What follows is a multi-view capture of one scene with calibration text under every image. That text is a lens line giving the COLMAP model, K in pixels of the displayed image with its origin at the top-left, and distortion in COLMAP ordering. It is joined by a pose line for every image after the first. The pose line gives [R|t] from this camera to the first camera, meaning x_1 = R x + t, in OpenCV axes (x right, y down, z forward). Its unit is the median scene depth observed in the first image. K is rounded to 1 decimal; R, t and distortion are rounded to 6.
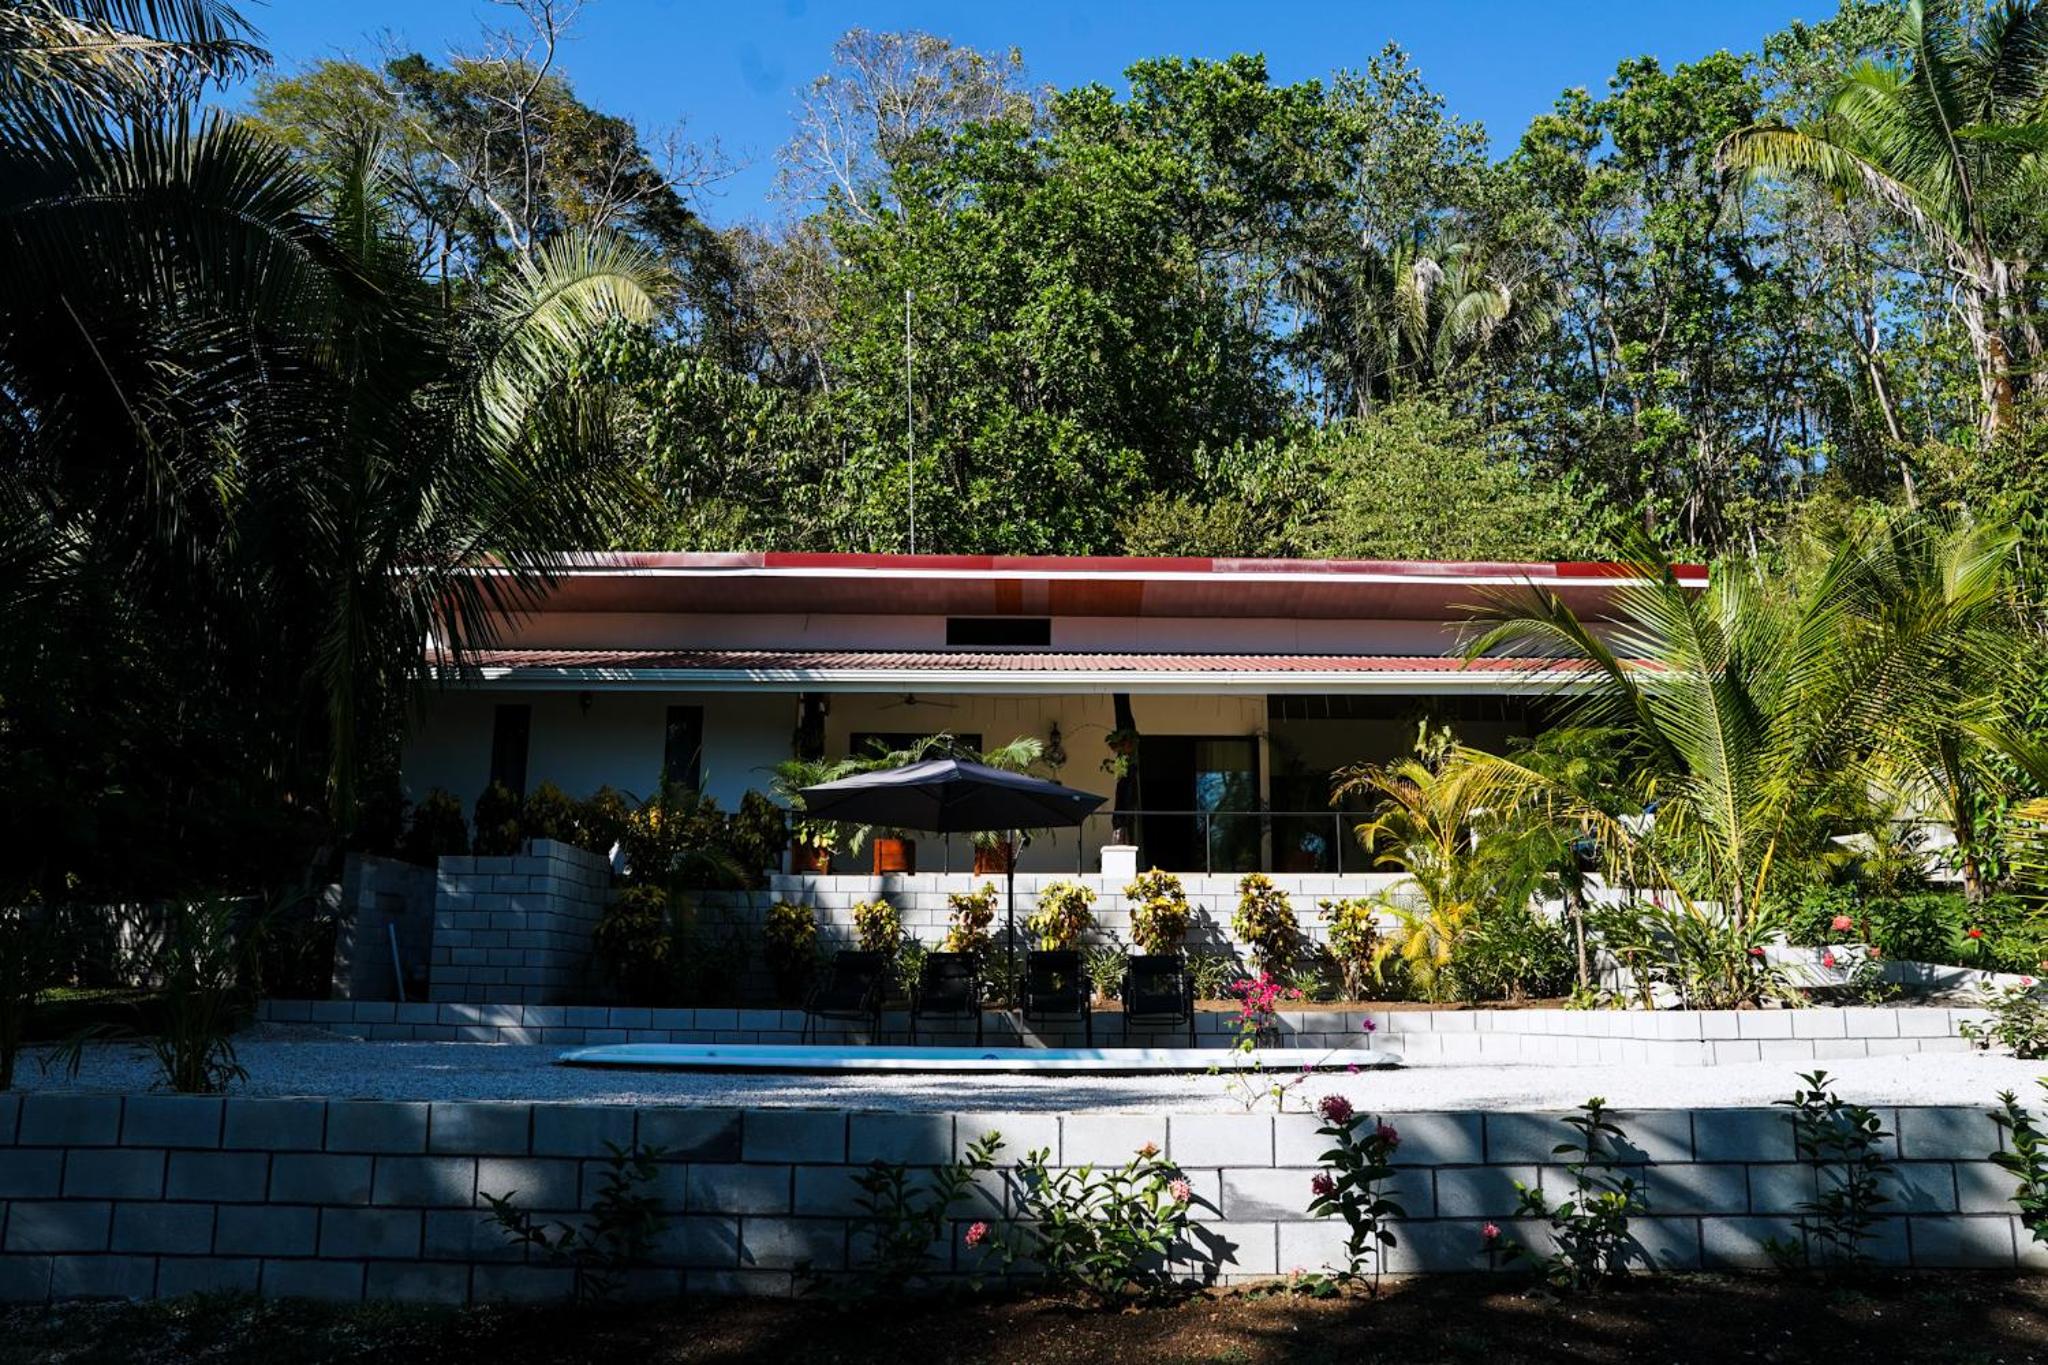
lens RADIAL K [[1496.0, 0, 1025.1], [0, 1496.0, 678.3], [0, 0, 1]] dist [-0.126431, 0.102464]
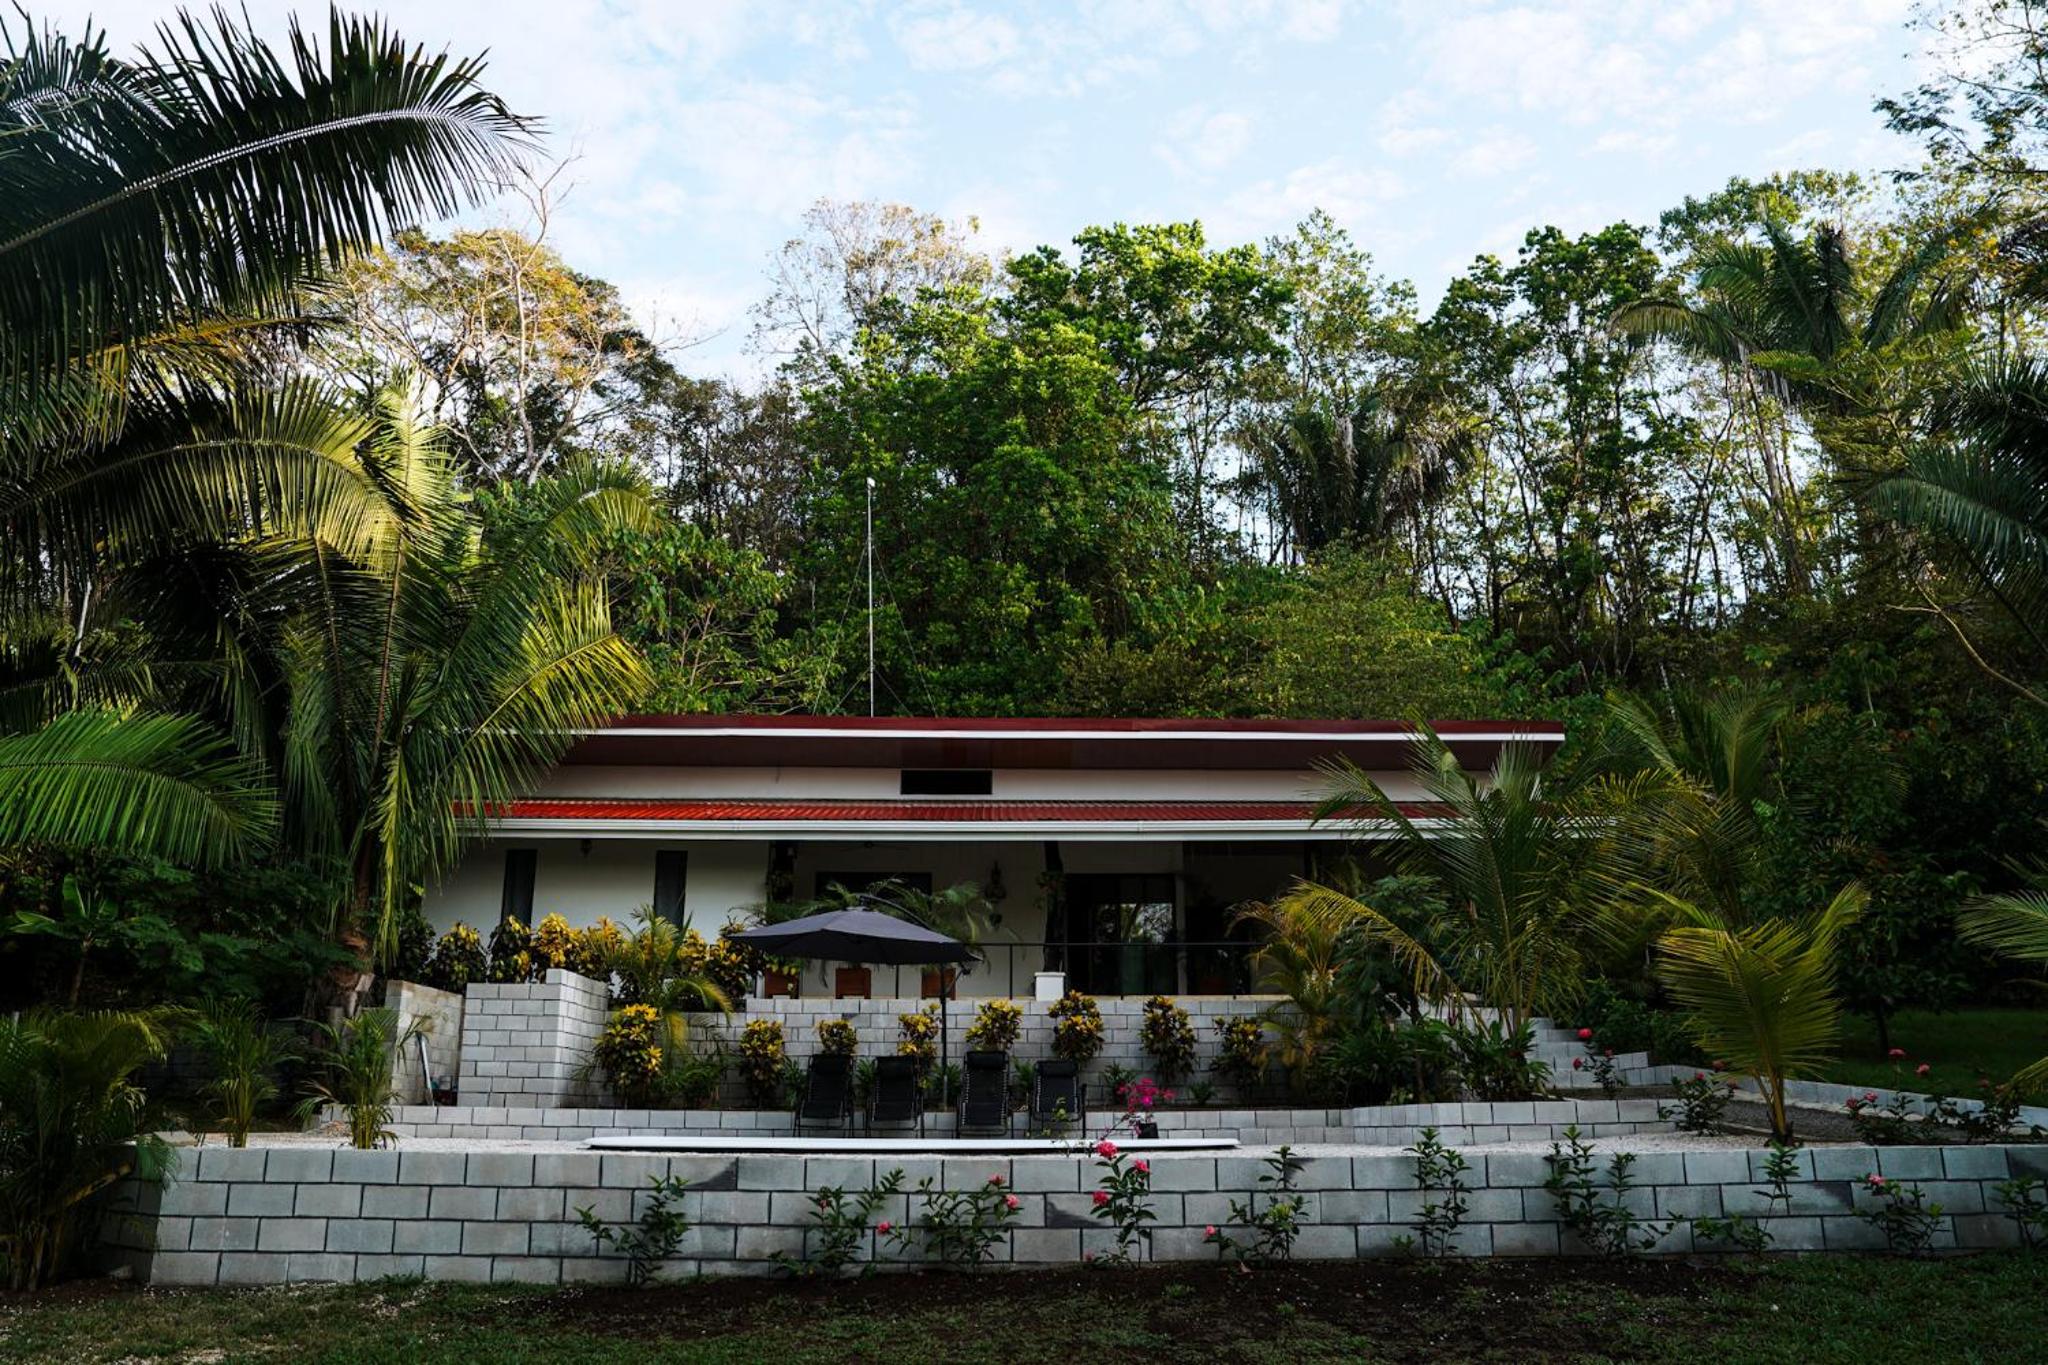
lens RADIAL K [[1496.0, 0, 1025.1], [0, 1496.0, 678.3], [0, 0, 1]] dist [-0.126431, 0.102464]
pose [[0.999790, -0.002496, 0.020350, 0.025281], [0.004059, 0.997013, -0.077133, -0.027711], [-0.020097, 0.077200, 0.996813, -0.184747]]
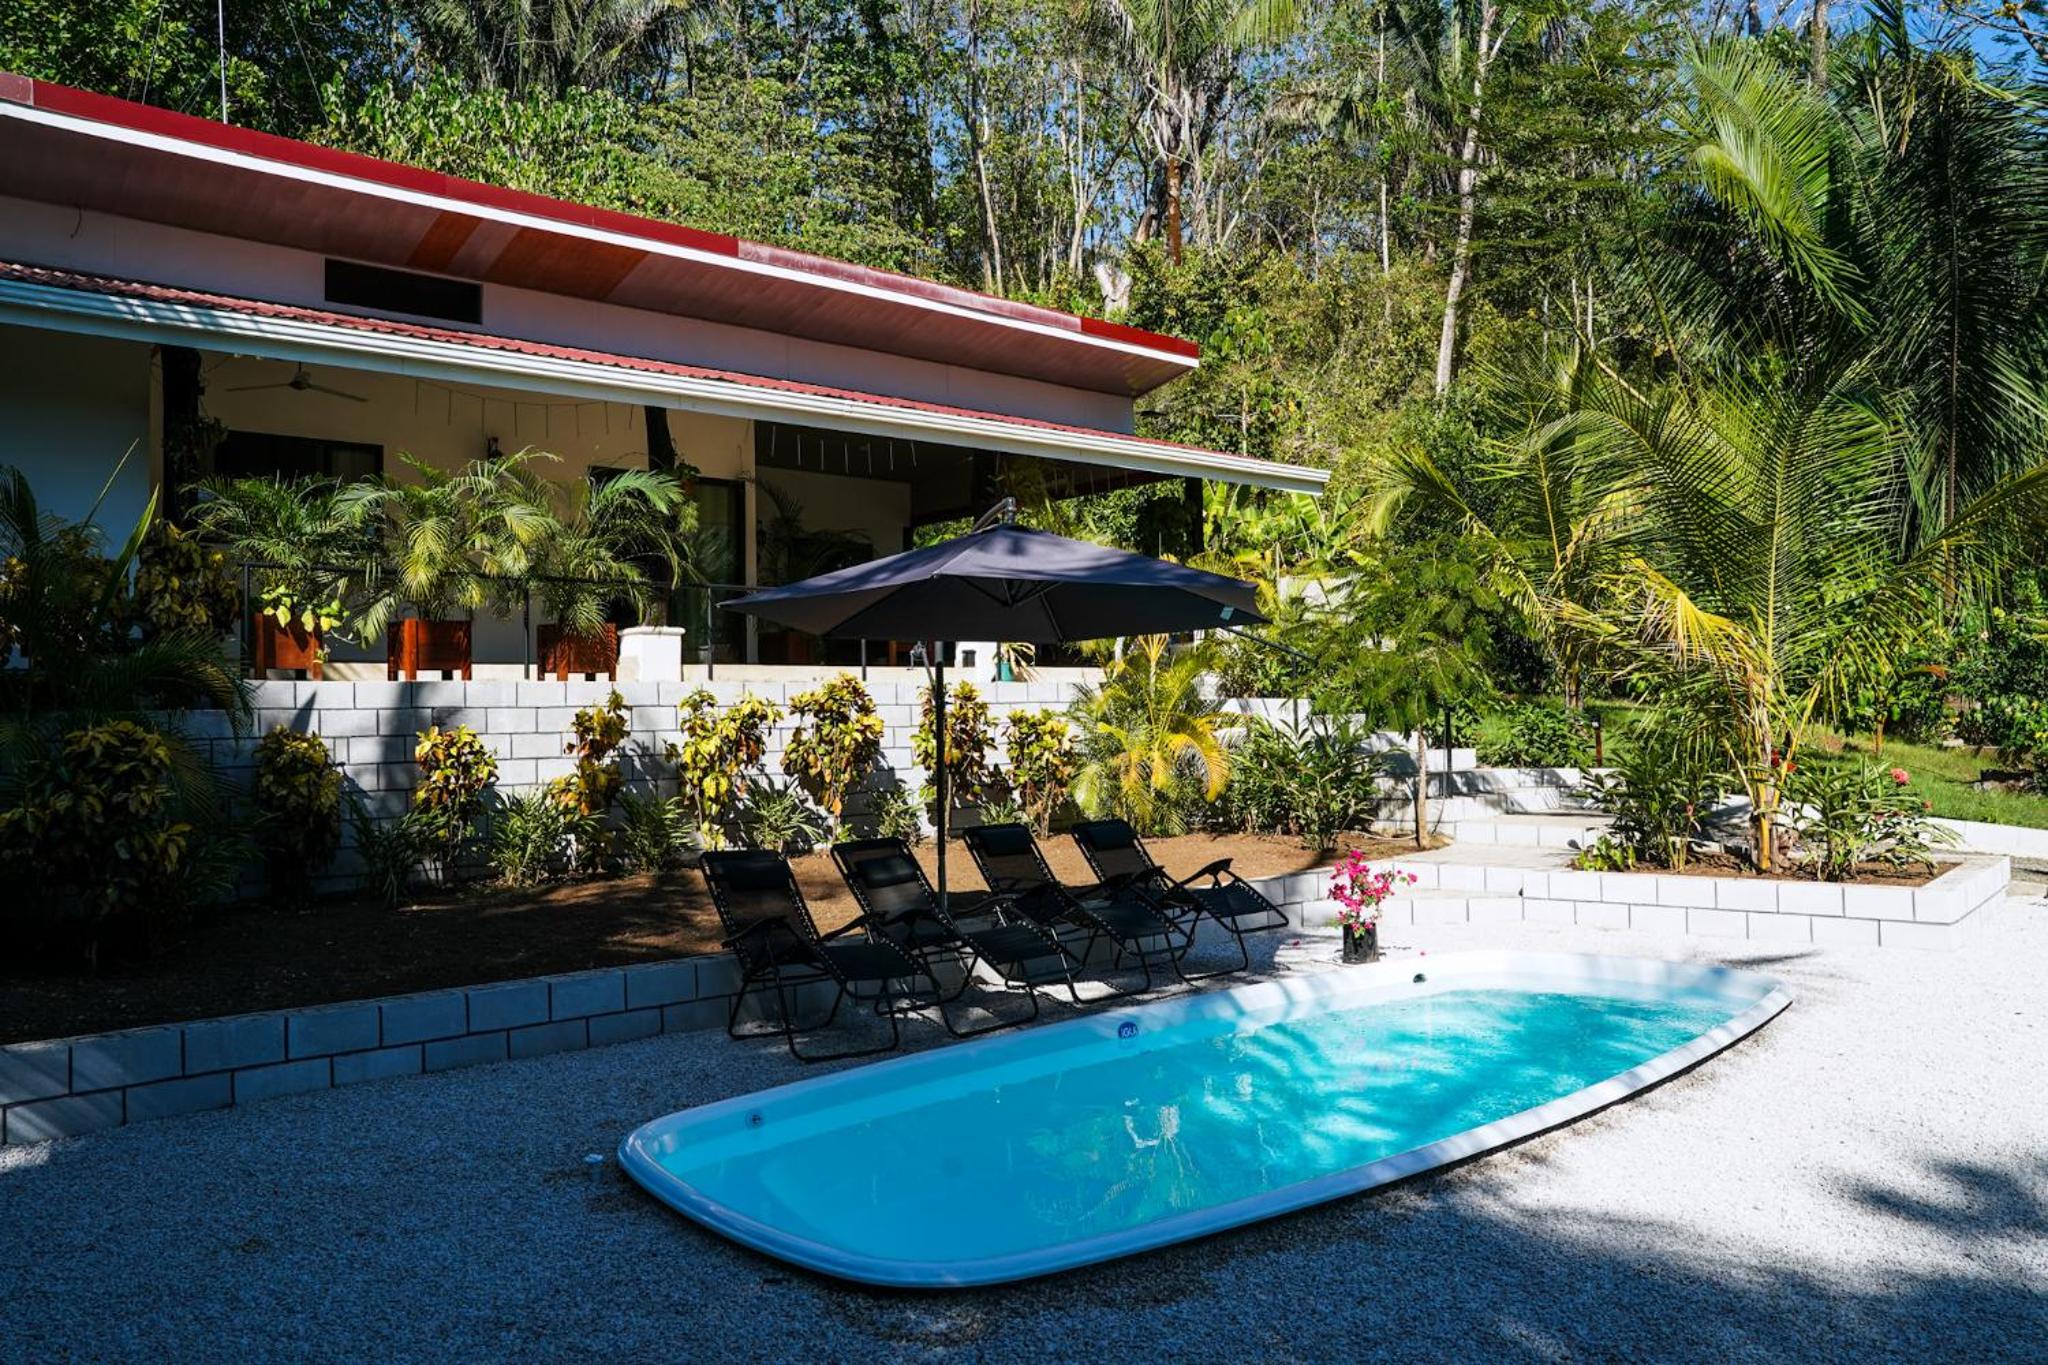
lens RADIAL K [[1496.0, 0, 1025.1], [0, 1496.0, 678.3], [0, 0, 1]] dist [-0.126431, 0.102464]
pose [[0.741130, -0.003967, 0.671350, -0.311574], [-0.115203, 0.984399, 0.132994, 0.024735], [-0.661404, -0.175907, 0.729110, 0.404907]]
